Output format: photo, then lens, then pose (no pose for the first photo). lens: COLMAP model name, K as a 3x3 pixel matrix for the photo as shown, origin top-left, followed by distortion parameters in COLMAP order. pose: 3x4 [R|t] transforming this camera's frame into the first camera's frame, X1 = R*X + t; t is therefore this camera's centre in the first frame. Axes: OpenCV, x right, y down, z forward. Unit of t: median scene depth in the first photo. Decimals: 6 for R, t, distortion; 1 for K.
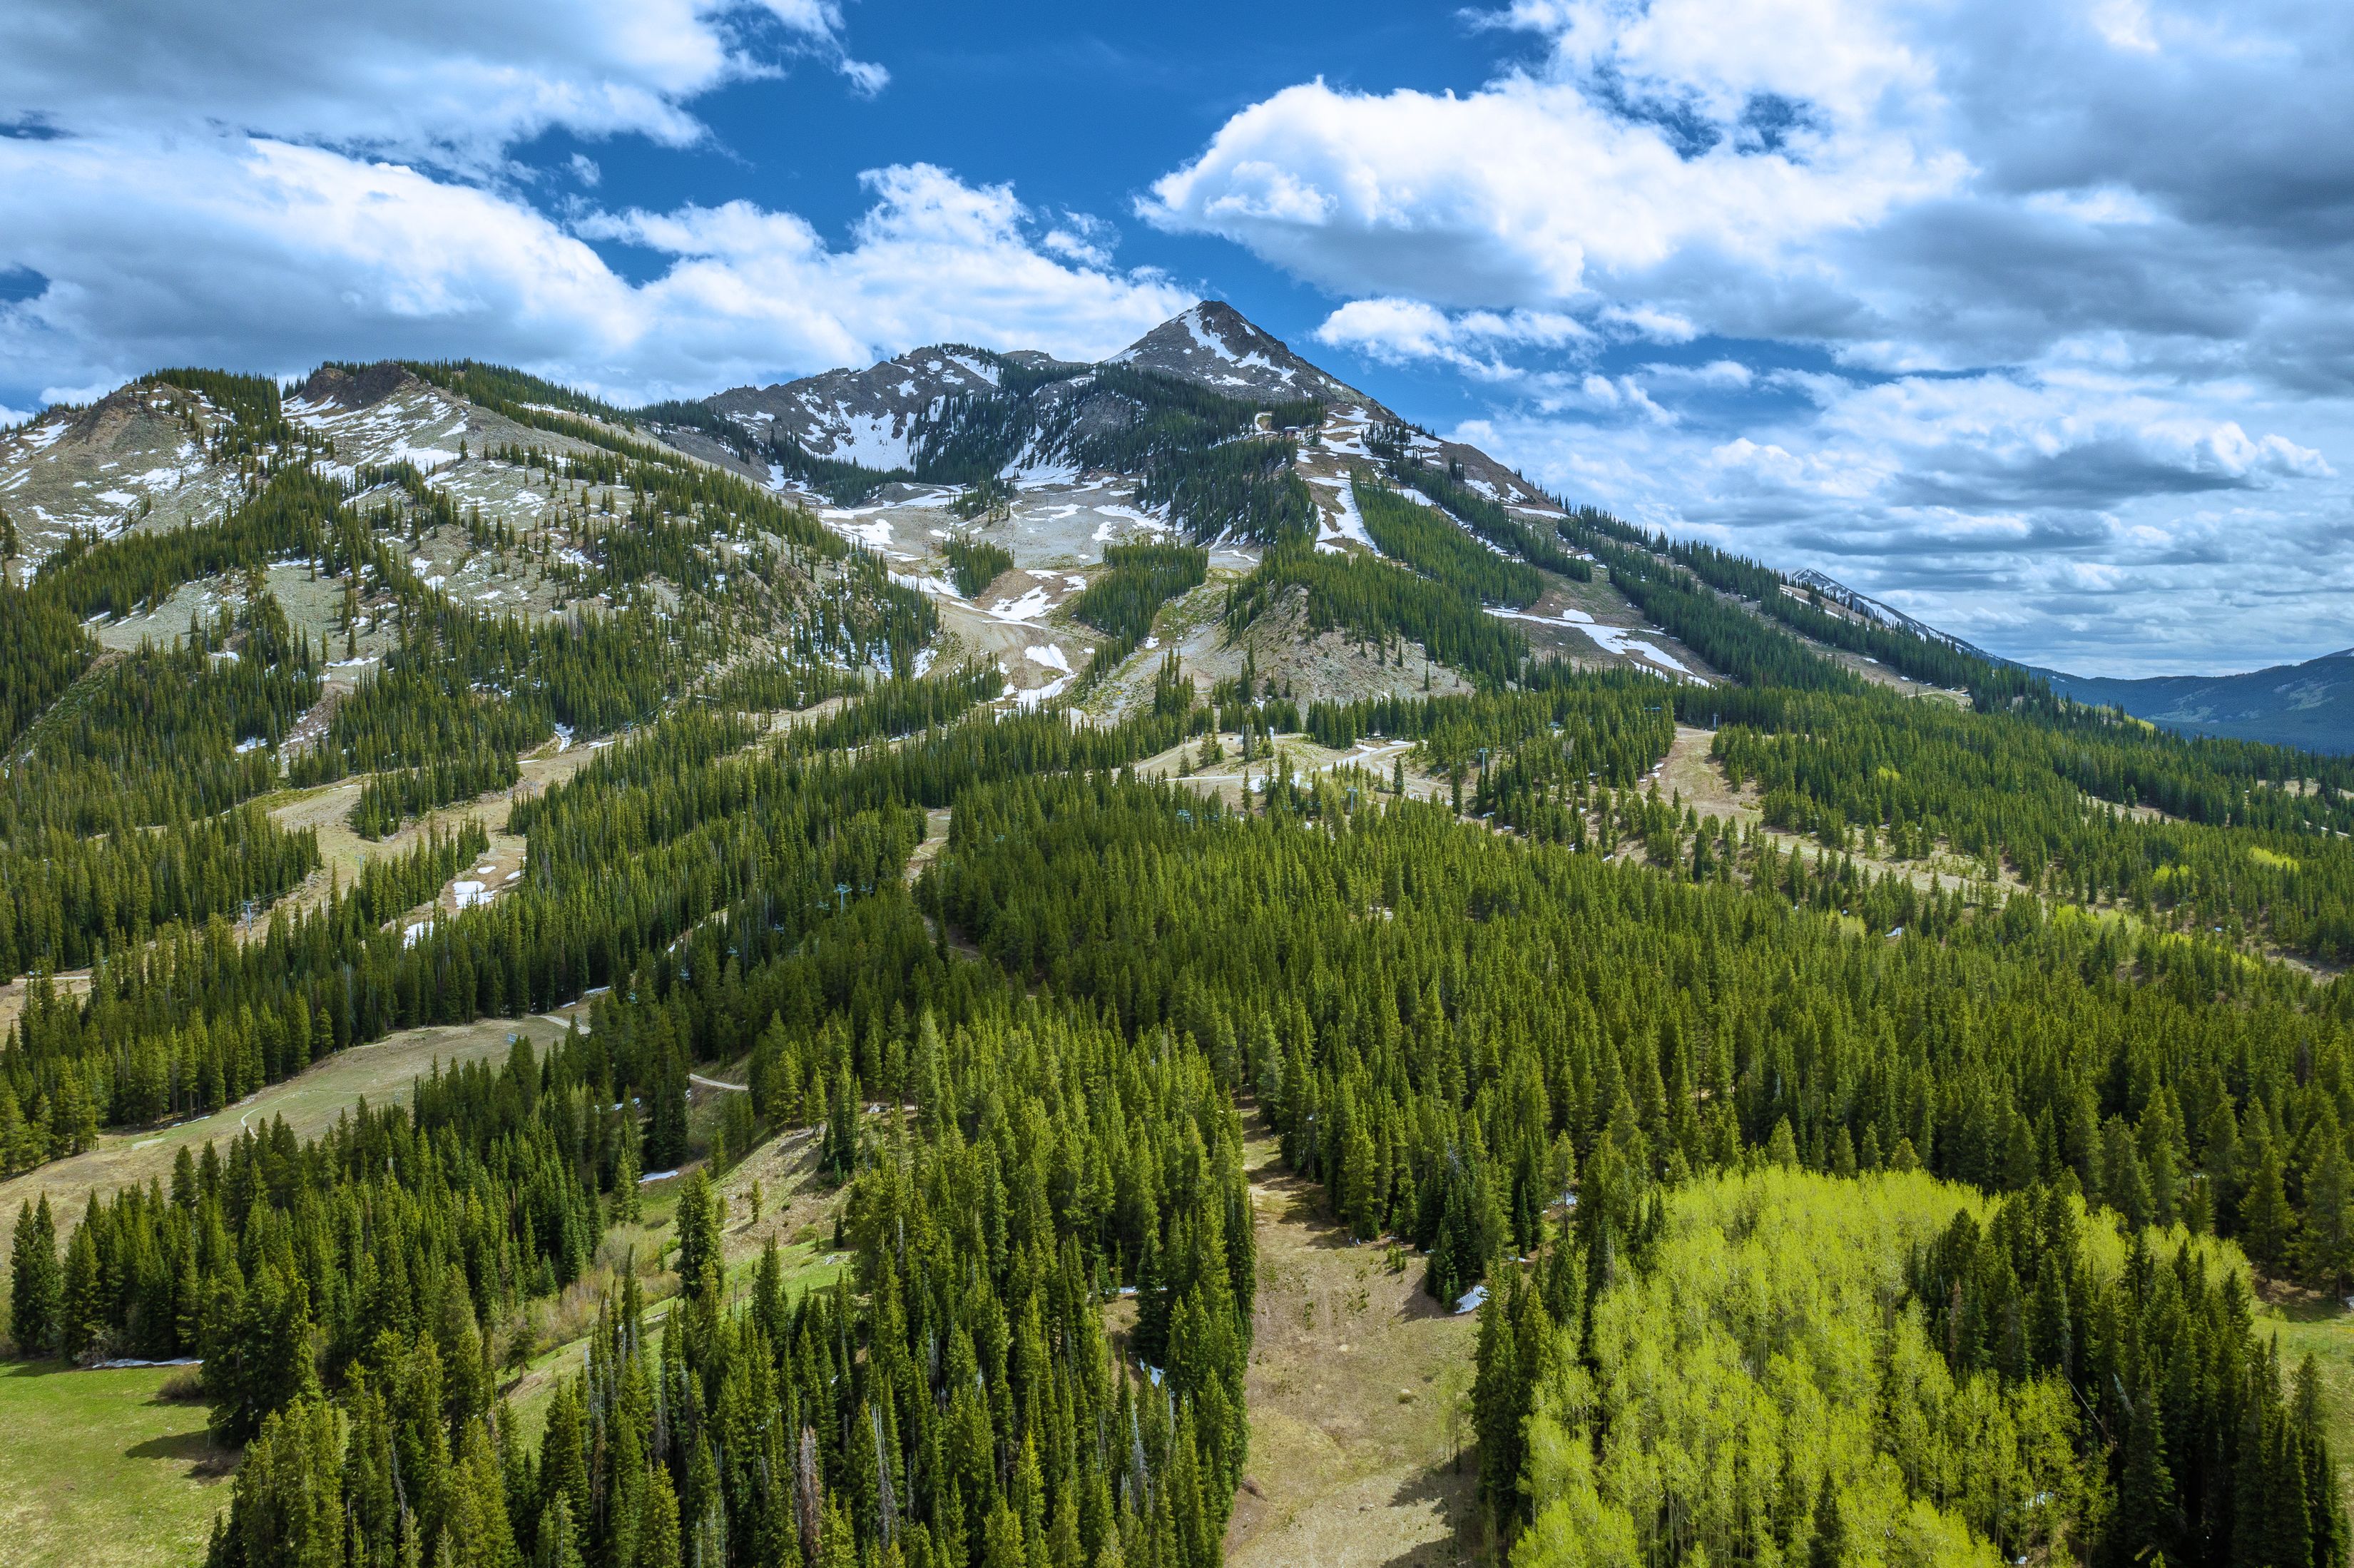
lens RADIAL K [[1868.4, 0, 1177.0], [0, 1868.4, 784.0], [0, 0, 1]] dist [-0.004235, -0.002212]
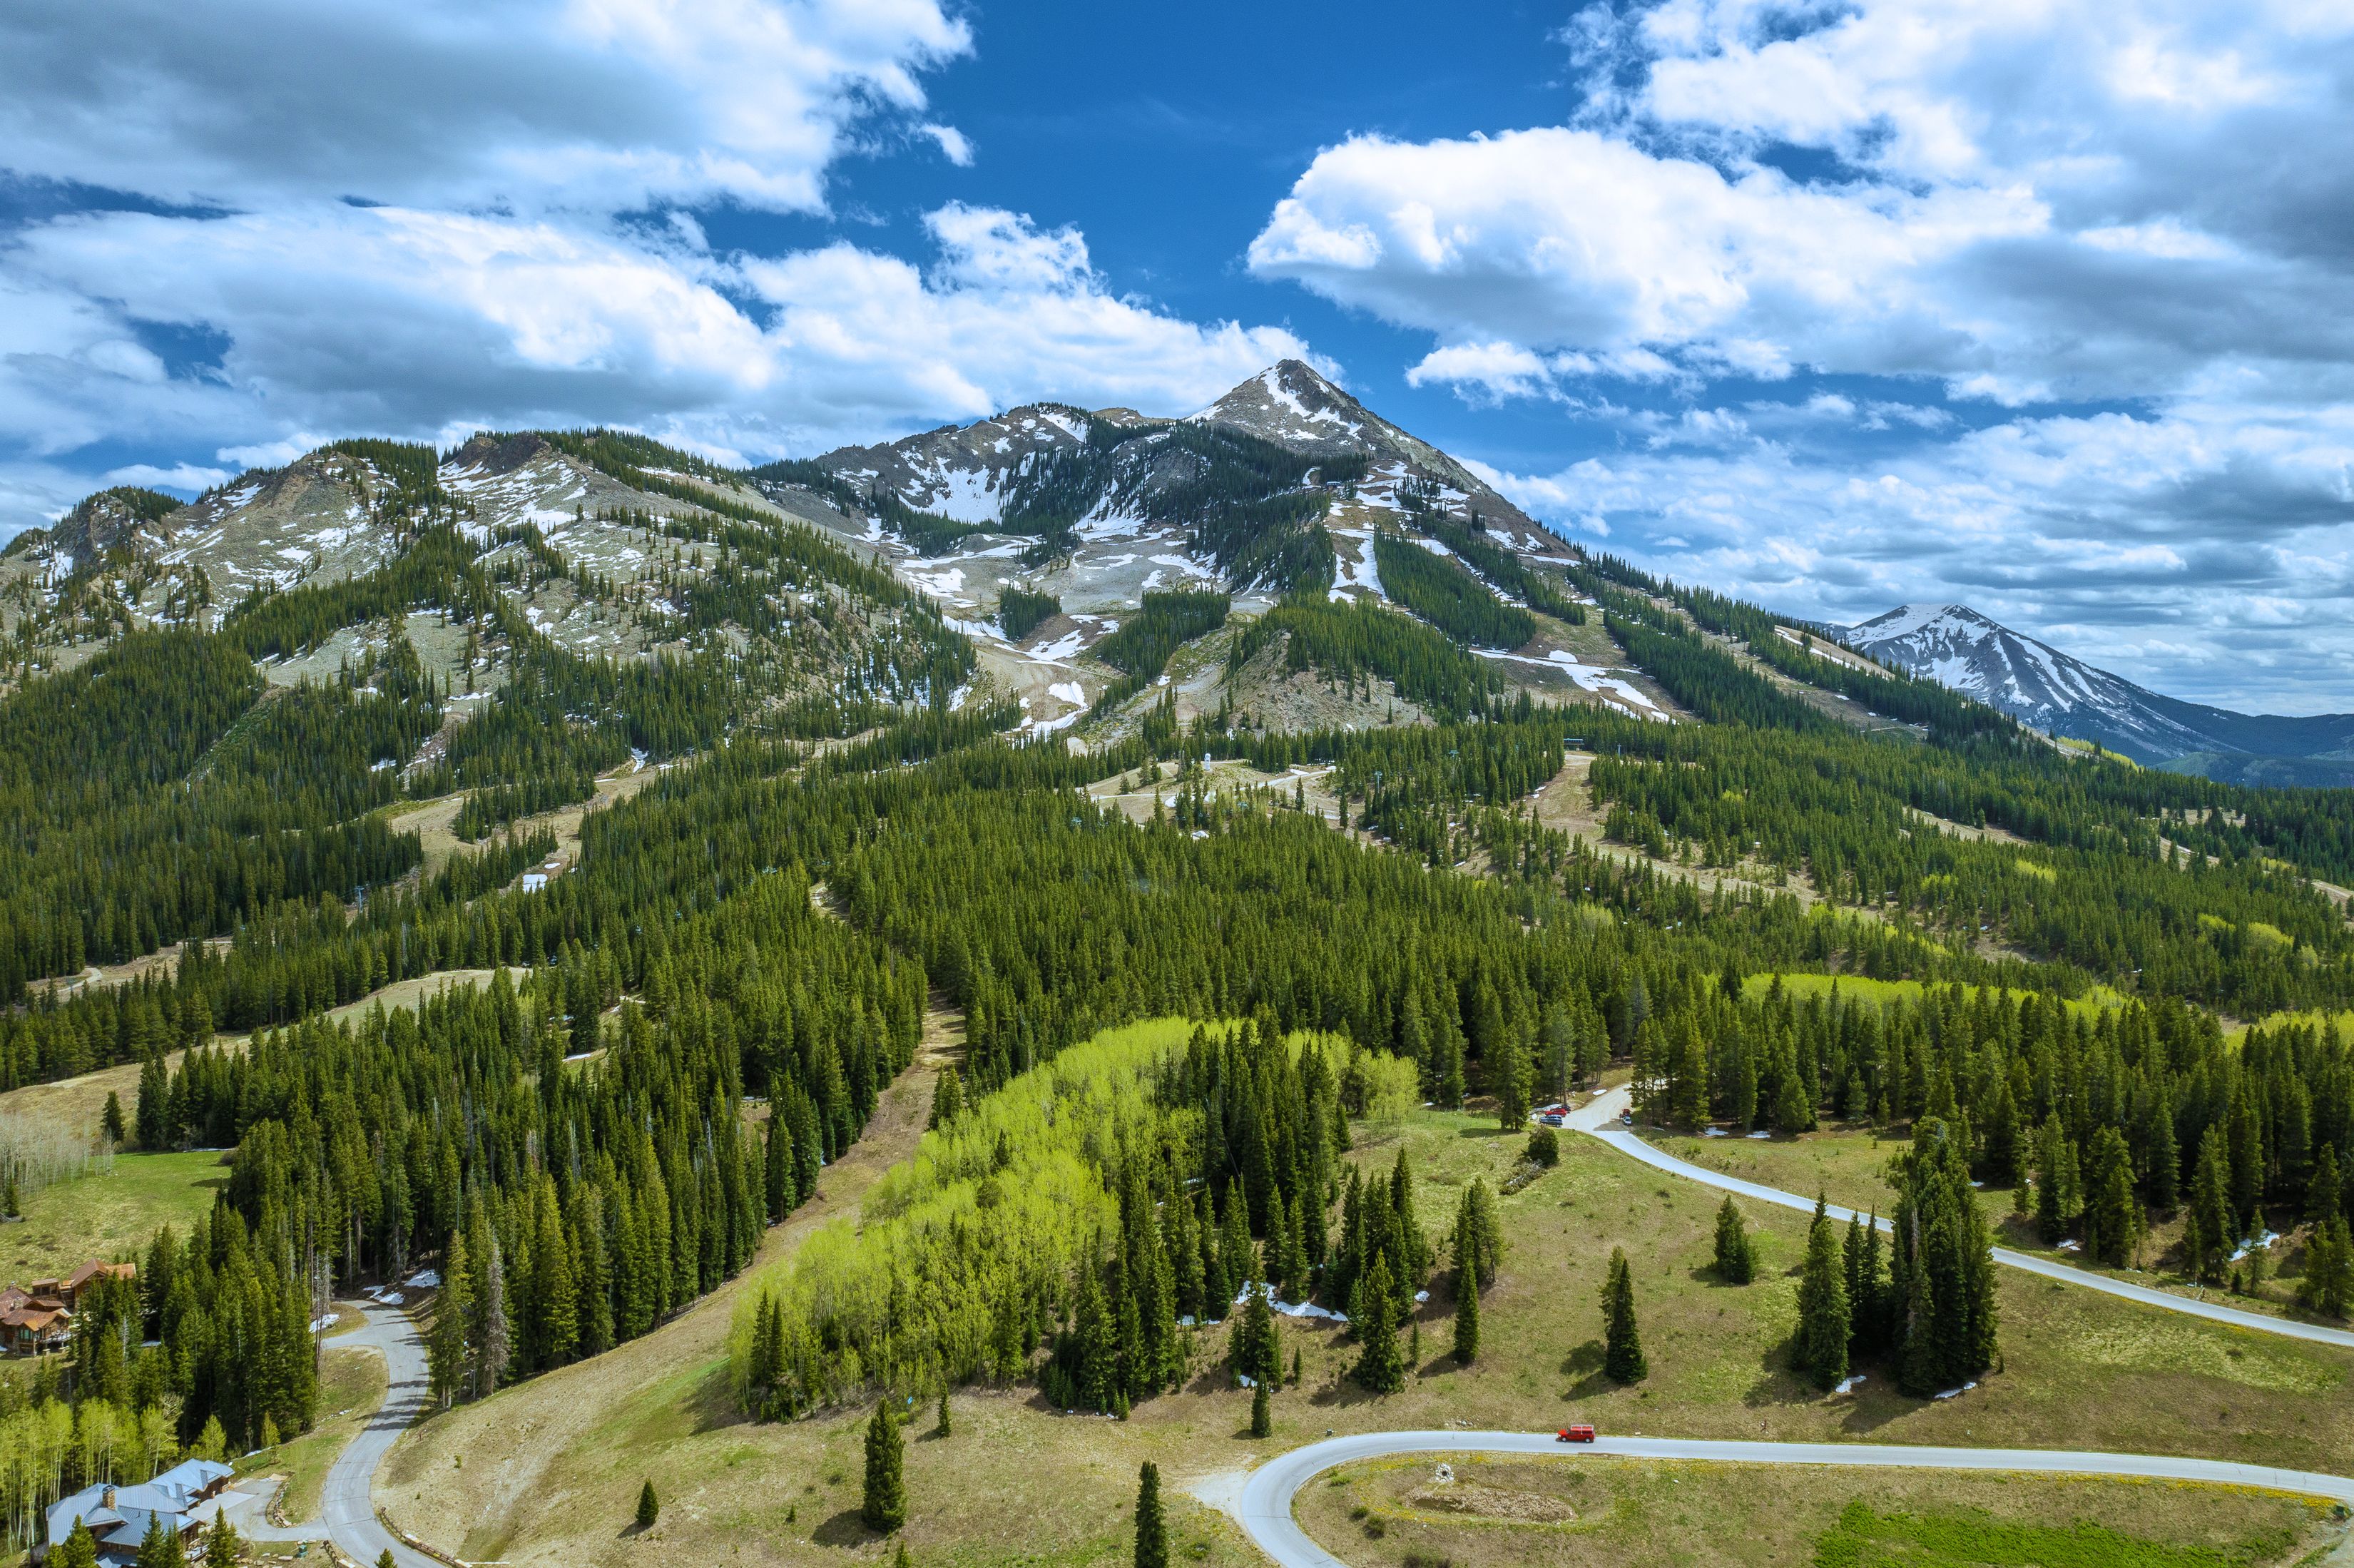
lens RADIAL K [[1868.4, 0, 1177.0], [0, 1868.4, 784.0], [0, 0, 1]] dist [-0.004235, -0.002212]
pose [[0.996023, 0.006283, -0.088871, 0.086784], [-0.007937, 0.999802, -0.018271, 0.006656], [0.088738, 0.018904, 0.995876, -0.109714]]
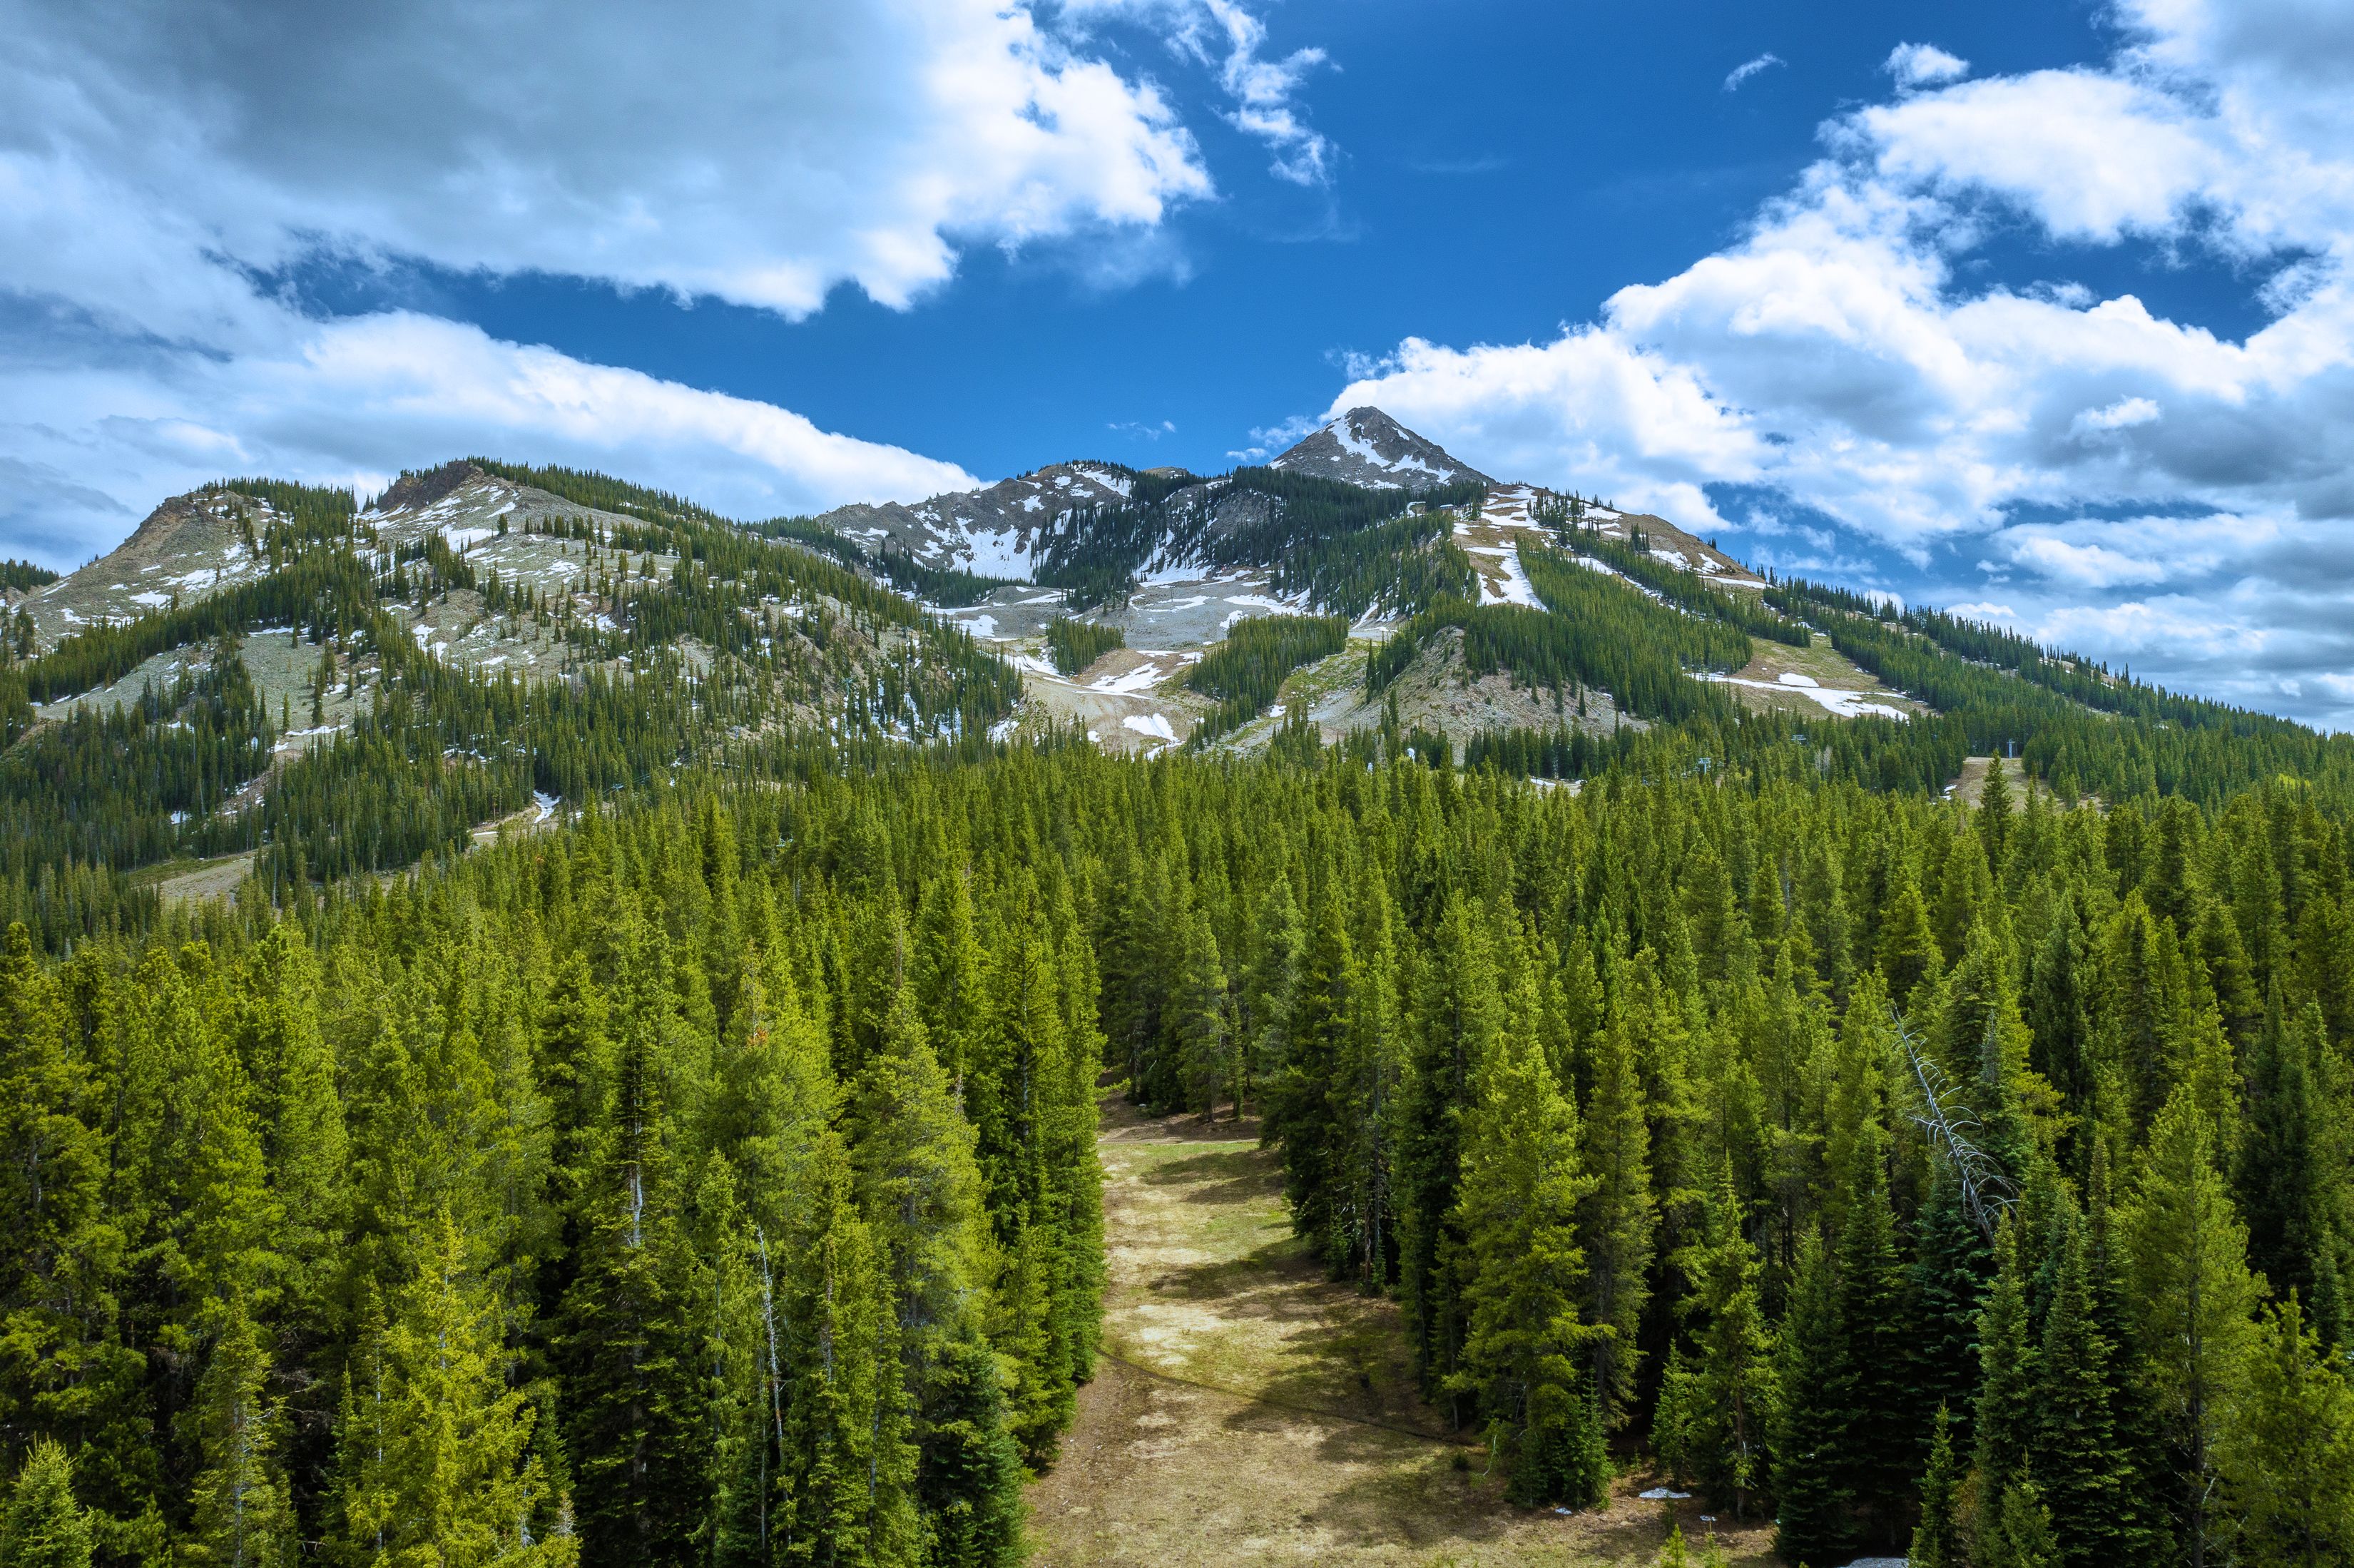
lens RADIAL K [[1862.4, 0, 1177.0], [0, 1862.4, 784.0], [0, 0, 1]] dist [-0.014765, 0.000613]
pose [[0.995467, -0.019292, -0.093135, 0.016918], [0.009517, 0.994502, -0.104287, 0.038777], [0.094635, 0.102928, 0.990177, 0.164477]]
